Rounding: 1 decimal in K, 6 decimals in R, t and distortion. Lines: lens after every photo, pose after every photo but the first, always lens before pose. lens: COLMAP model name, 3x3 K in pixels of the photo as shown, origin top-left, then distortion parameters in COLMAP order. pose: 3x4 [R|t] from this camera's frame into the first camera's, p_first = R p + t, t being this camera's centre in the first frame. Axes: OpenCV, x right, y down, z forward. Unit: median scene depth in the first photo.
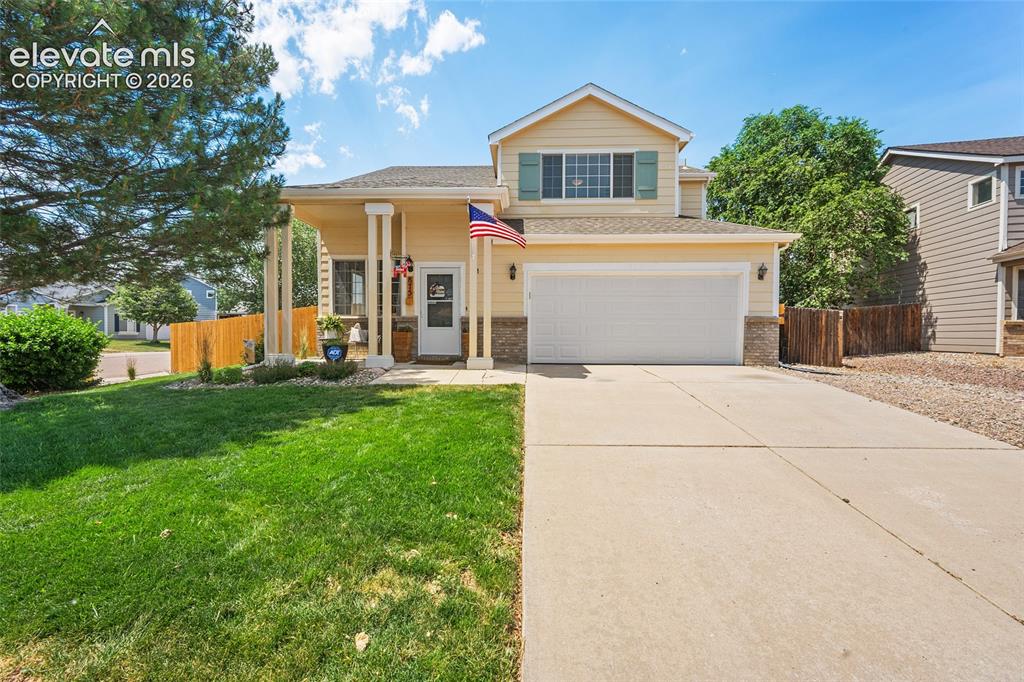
lens RADIAL K [[404.5, 0, 518.5], [0, 404.5, 342.7], [0, 0, 1]] dist [0.000022, 0.000080]
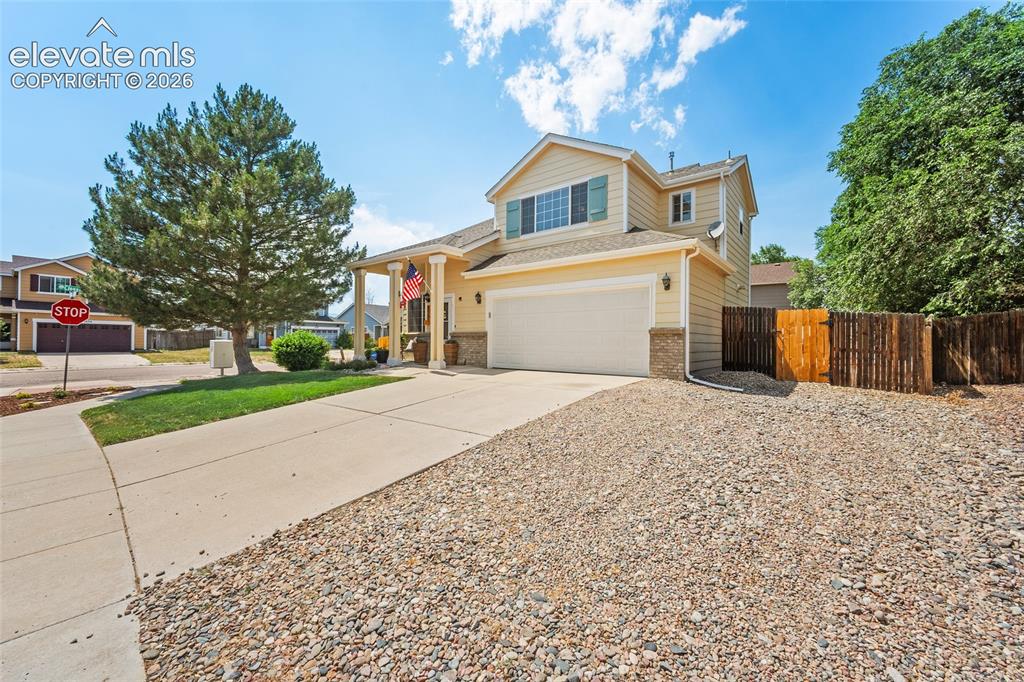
lens RADIAL K [[404.5, 0, 526.7], [0, 404.5, 340.9], [0, 0, 1]] dist [0.000022, 0.000080]
pose [[0.809820, -0.000741, -0.586678, 0.795825], [-0.018695, 0.999459, -0.027068, -0.001412], [0.586381, 0.032888, 0.809368, 0.024464]]
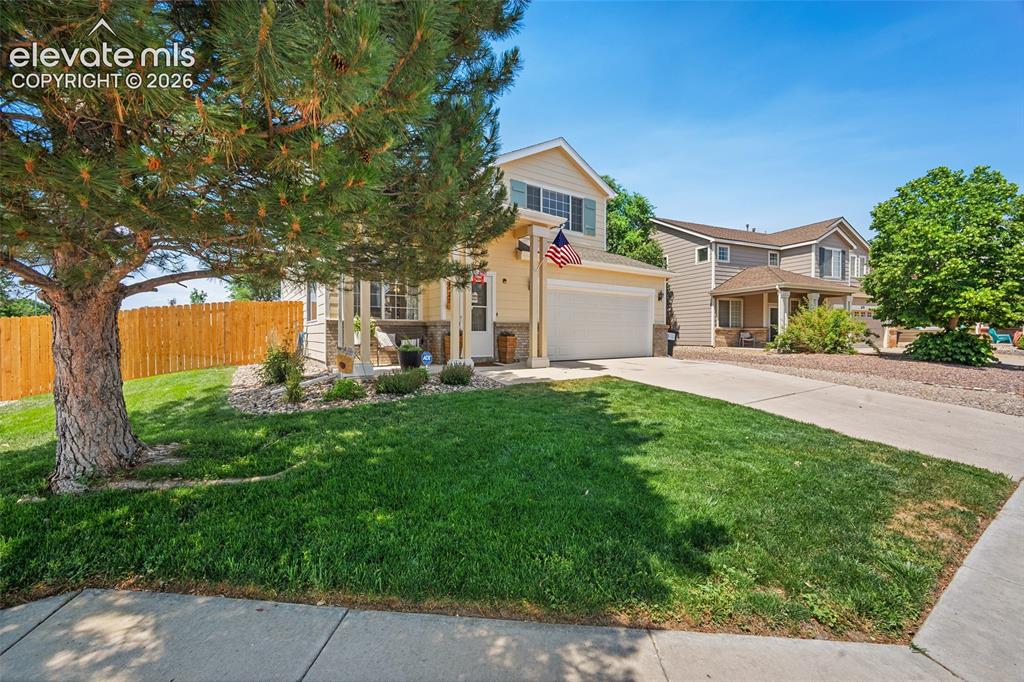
lens RADIAL K [[404.5, 0, 517.4], [0, 404.5, 337.5], [0, 0, 1]] dist [0.000022, 0.000080]
pose [[0.802403, -0.008302, 0.596725, -0.671493], [0.016593, 0.999827, -0.008403, -0.010792], [-0.596552, 0.016645, 0.802401, 0.079601]]
